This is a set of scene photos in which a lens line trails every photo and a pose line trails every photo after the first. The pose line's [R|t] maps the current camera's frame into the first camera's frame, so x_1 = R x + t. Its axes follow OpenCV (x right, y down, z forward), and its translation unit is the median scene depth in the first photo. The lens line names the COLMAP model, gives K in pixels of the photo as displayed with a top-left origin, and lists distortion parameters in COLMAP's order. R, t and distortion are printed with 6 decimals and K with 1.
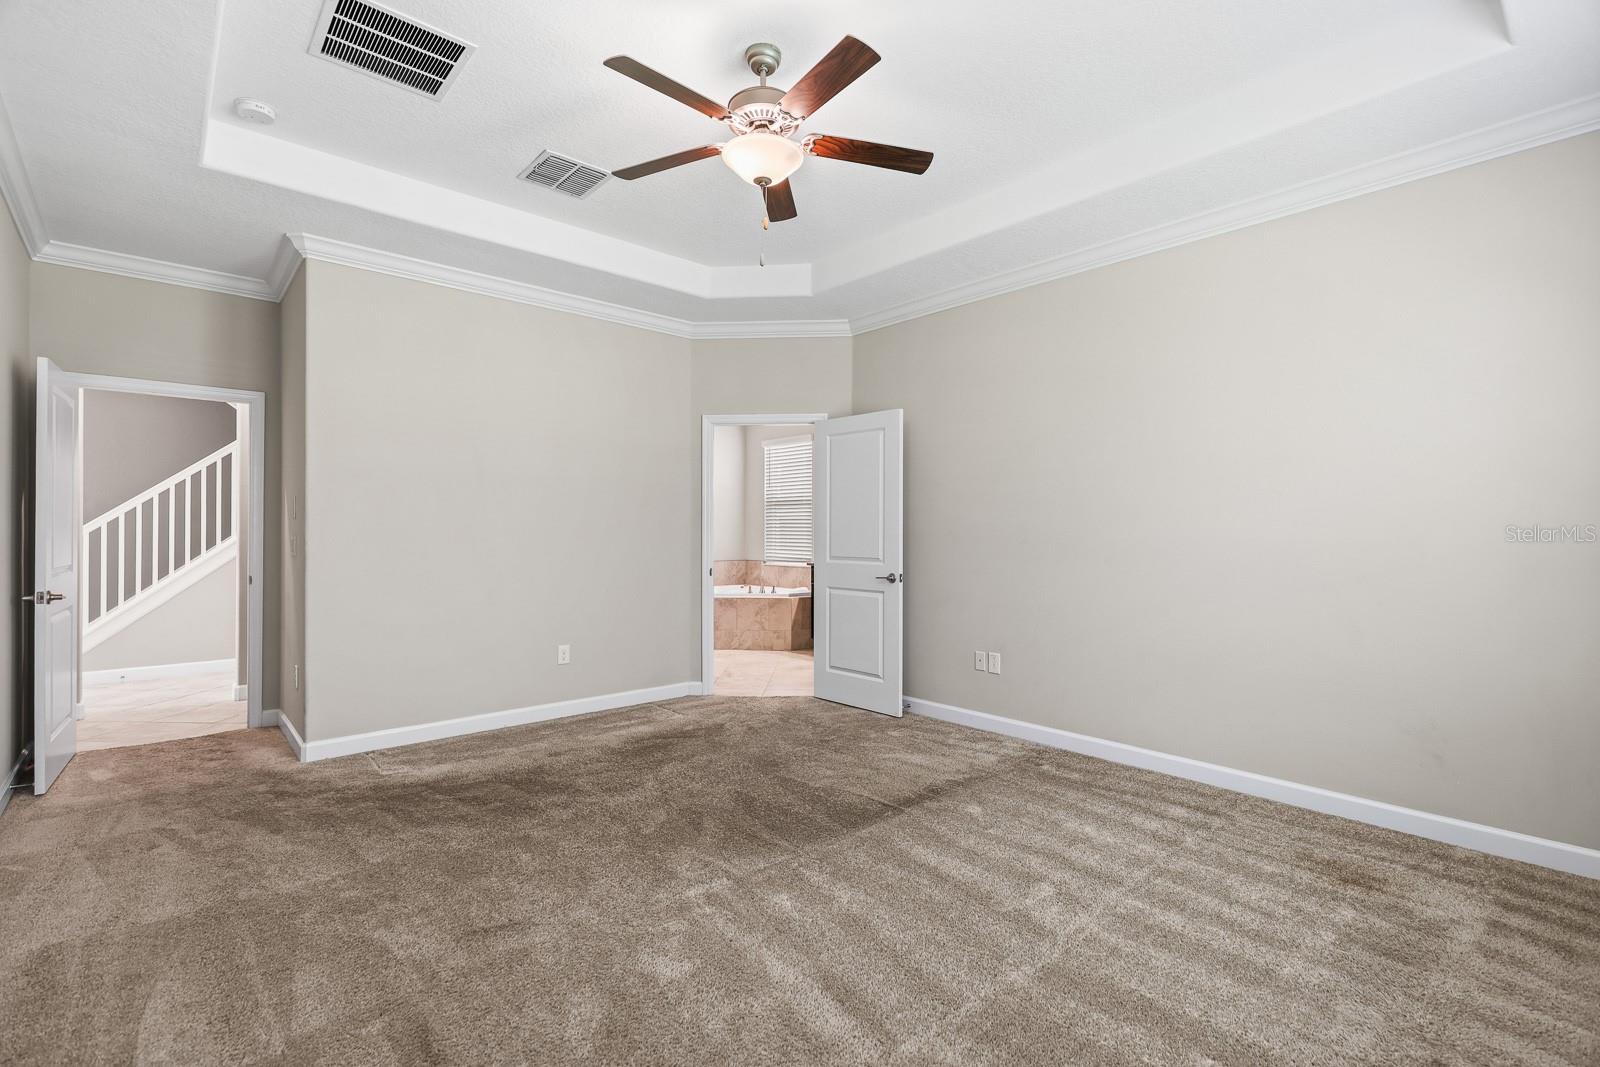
lens RADIAL K [[732.4, 0, 813.8], [0, 732.4, 533.8], [0, 0, 1]] dist [0.008059, -0.001137]
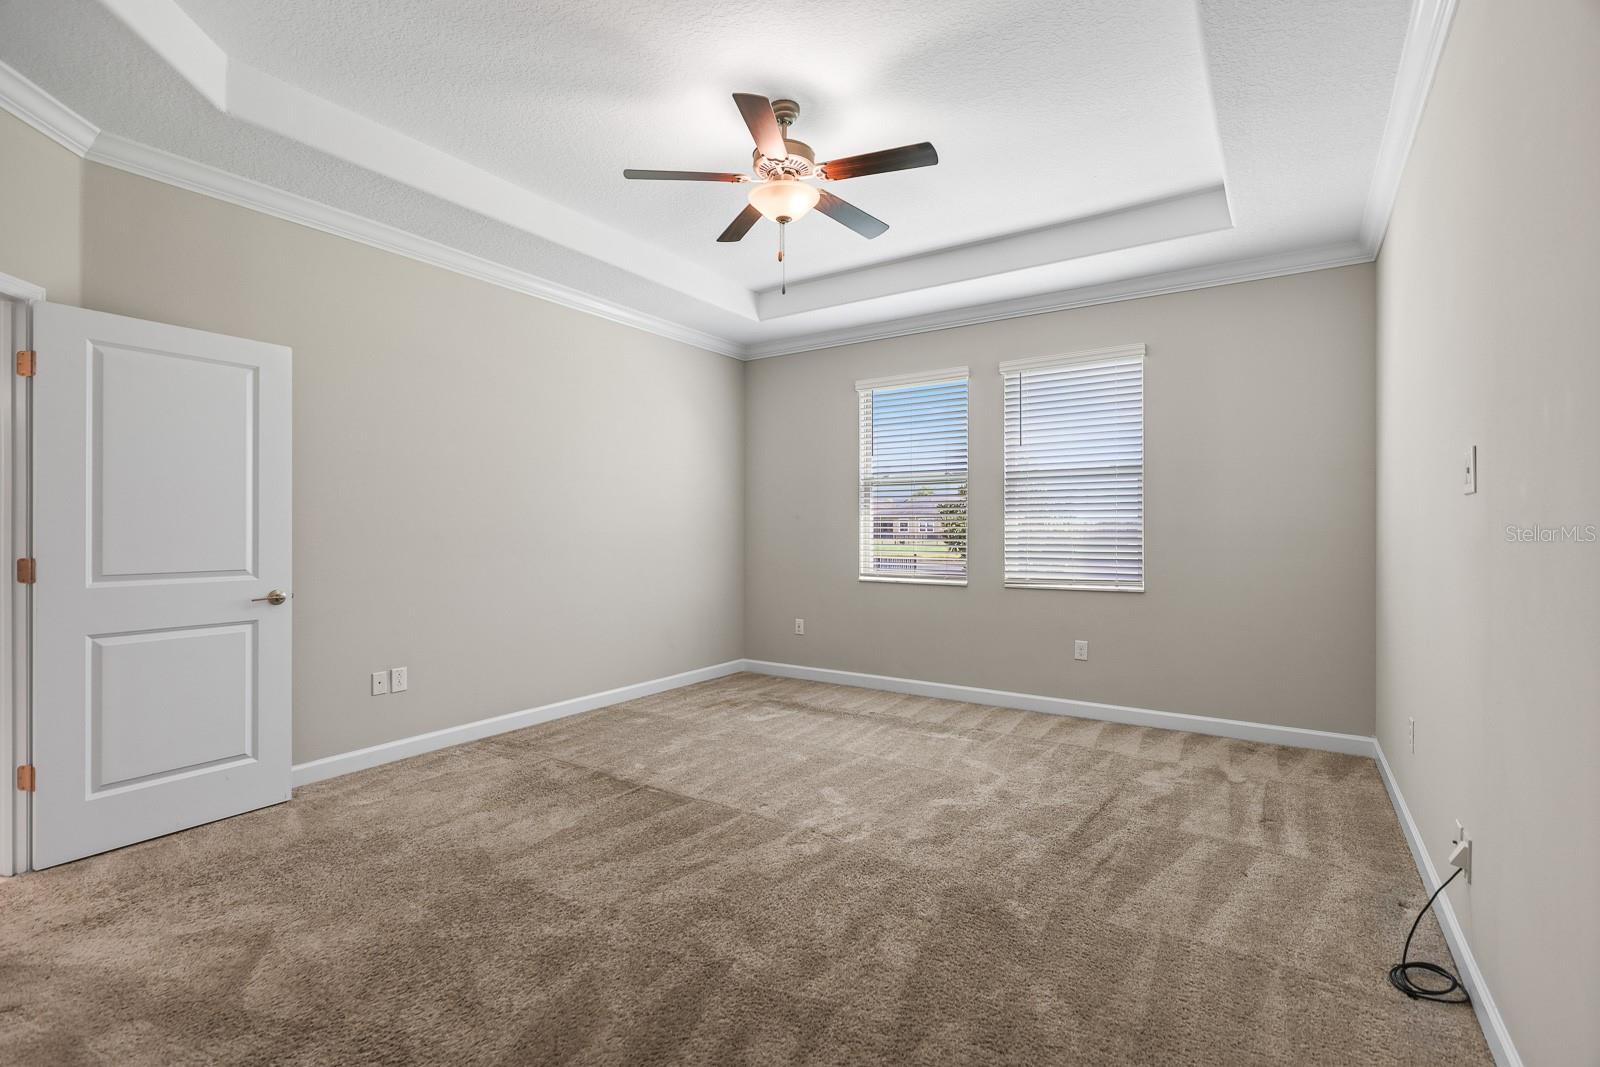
lens RADIAL K [[732.4, 0, 803.4], [0, 732.4, 526.9], [0, 0, 1]] dist [0.008059, -0.001137]
pose [[-0.264890, 0.001535, 0.964277, -0.795974], [-0.004589, 0.999985, -0.002852, -0.005044], [-0.964268, -0.005181, -0.264879, 0.852491]]
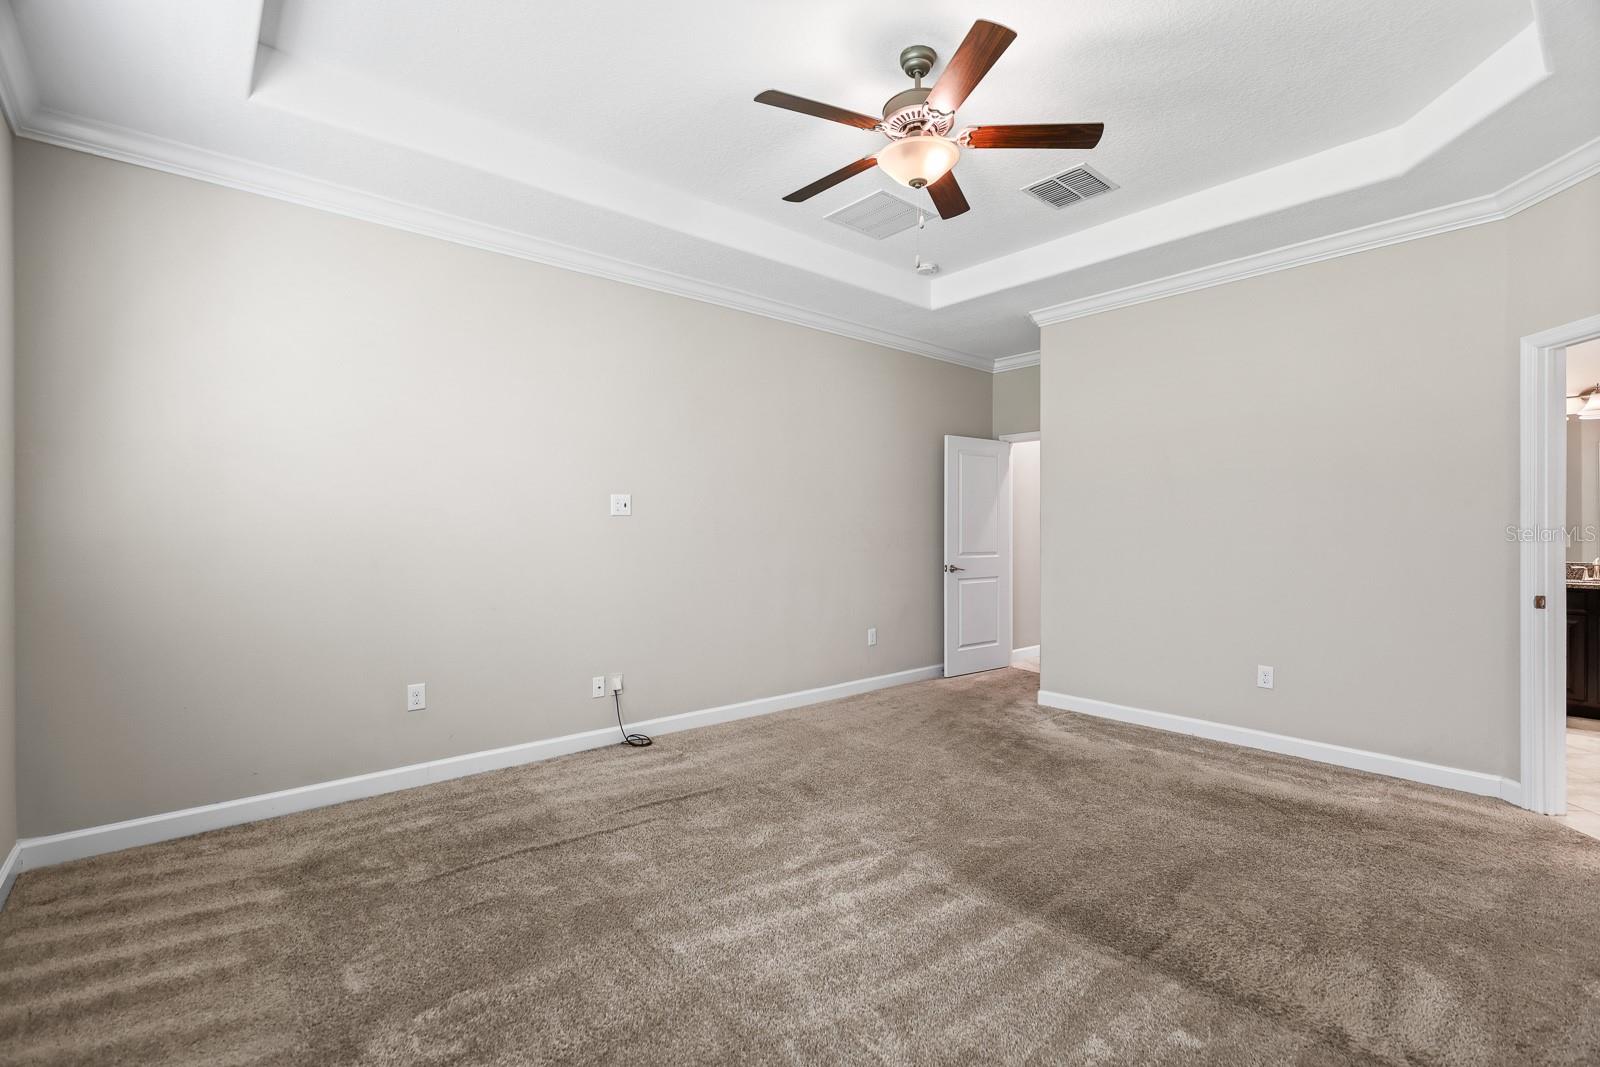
lens RADIAL K [[732.4, 0, 803.8], [0, 732.4, 533.5], [0, 0, 1]] dist [0.008059, -0.001137]
pose [[-0.023016, 0.003144, -0.999730, 0.621914], [-0.003493, 0.999989, 0.003225, -0.003078], [0.999729, 0.003566, -0.023005, 0.574601]]
